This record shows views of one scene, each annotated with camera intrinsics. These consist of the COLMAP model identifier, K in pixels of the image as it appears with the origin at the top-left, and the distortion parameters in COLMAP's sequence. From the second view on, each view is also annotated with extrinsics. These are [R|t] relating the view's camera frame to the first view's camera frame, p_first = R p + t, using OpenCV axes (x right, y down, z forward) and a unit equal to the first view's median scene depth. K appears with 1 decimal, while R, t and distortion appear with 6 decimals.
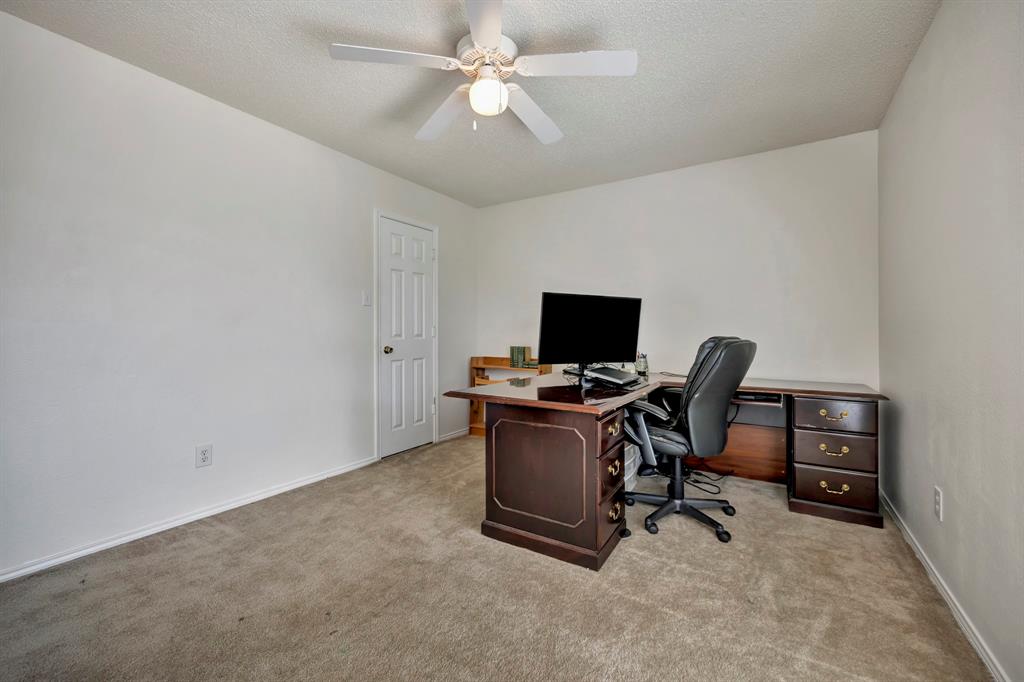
lens RADIAL K [[408.9, 0, 517.1], [0, 408.9, 339.0], [0, 0, 1]] dist [-0.001009, -0.000109]
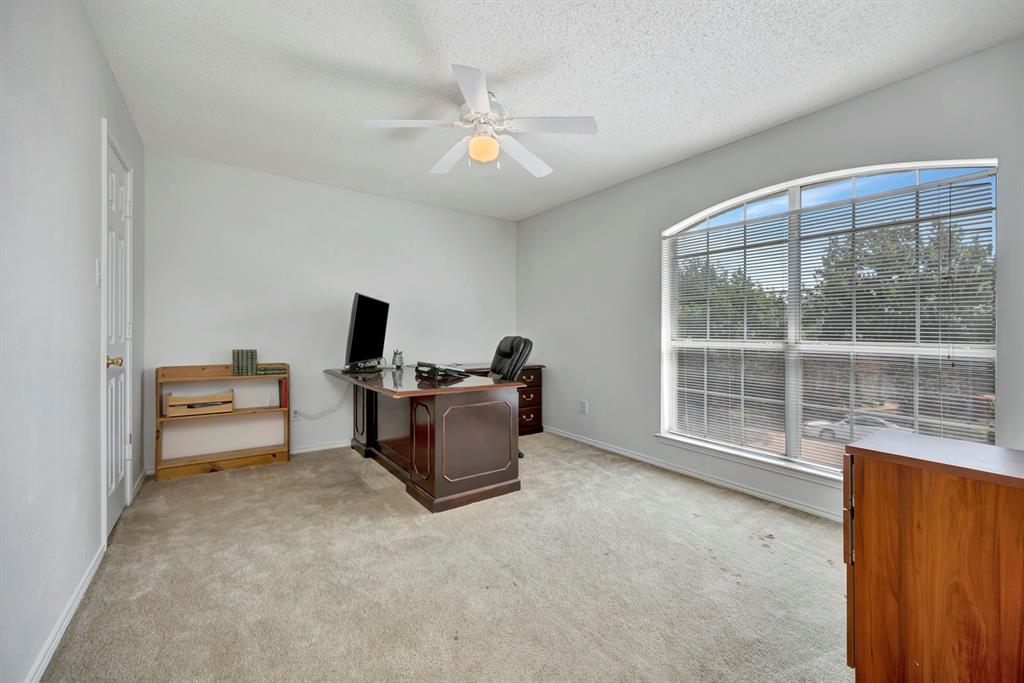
lens RADIAL K [[408.9, 0, 517.1], [0, 408.9, 339.5], [0, 0, 1]] dist [-0.001009, -0.000109]
pose [[0.394470, -0.016357, 0.918763, -0.962071], [0.008909, 0.999863, 0.013976, -0.015647], [-0.918865, 0.002672, 0.394562, 0.319459]]
